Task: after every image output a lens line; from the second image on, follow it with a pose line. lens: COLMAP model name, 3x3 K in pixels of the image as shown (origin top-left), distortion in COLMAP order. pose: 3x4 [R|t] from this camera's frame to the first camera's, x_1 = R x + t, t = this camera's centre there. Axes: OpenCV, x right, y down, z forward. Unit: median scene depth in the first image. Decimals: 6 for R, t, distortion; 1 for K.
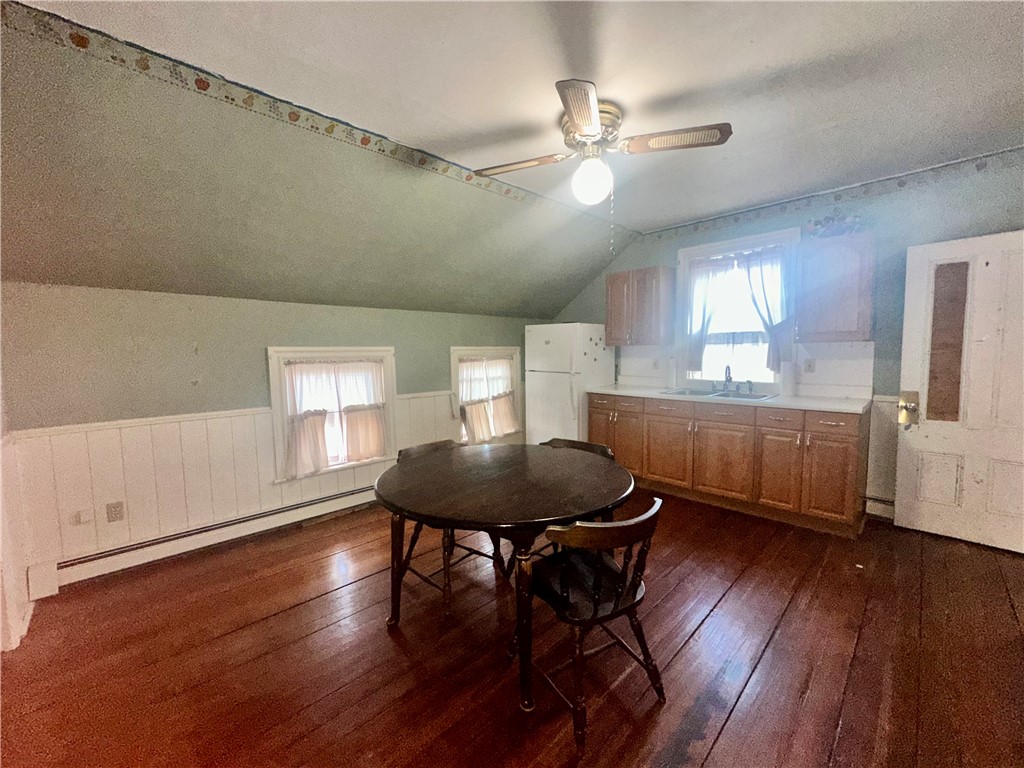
lens RADIAL K [[407.5, 0, 511.5], [0, 407.5, 380.2], [0, 0, 1]] dist [-0.002571, 0.000321]
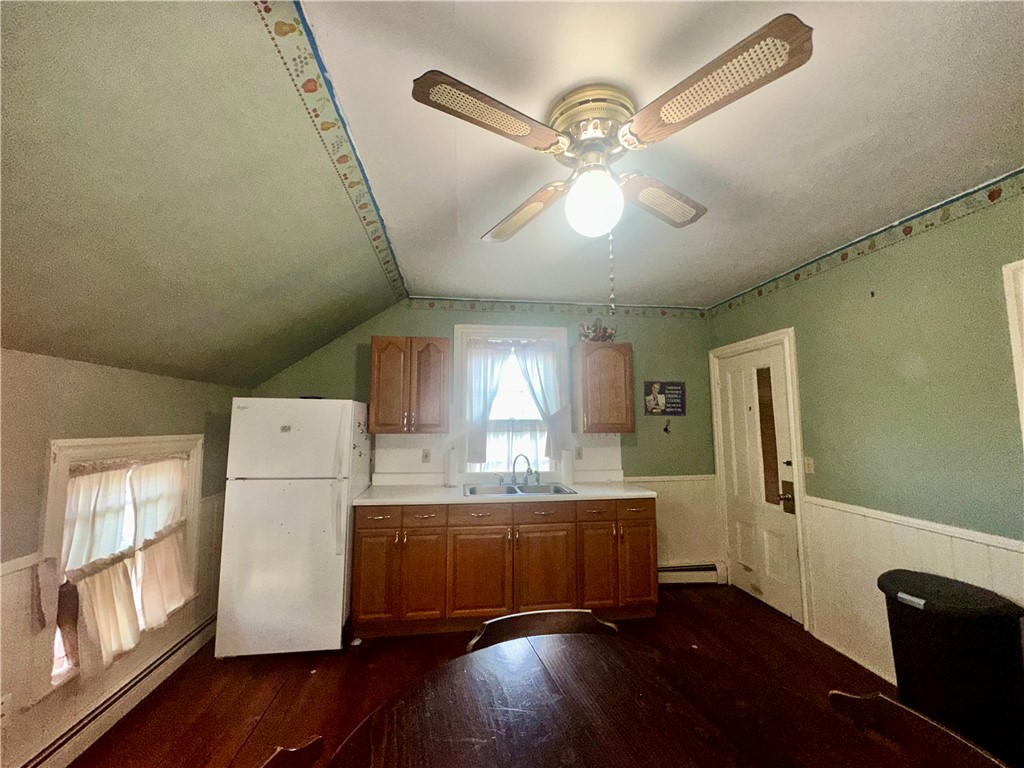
lens RADIAL K [[407.5, 0, 511.5], [0, 407.5, 380.2], [0, 0, 1]] dist [-0.002571, 0.000321]
pose [[0.596852, 0.098032, 0.796340, -0.199757], [0.053962, 0.985356, -0.161744, -0.048771], [-0.800535, 0.139509, 0.582822, 0.380902]]
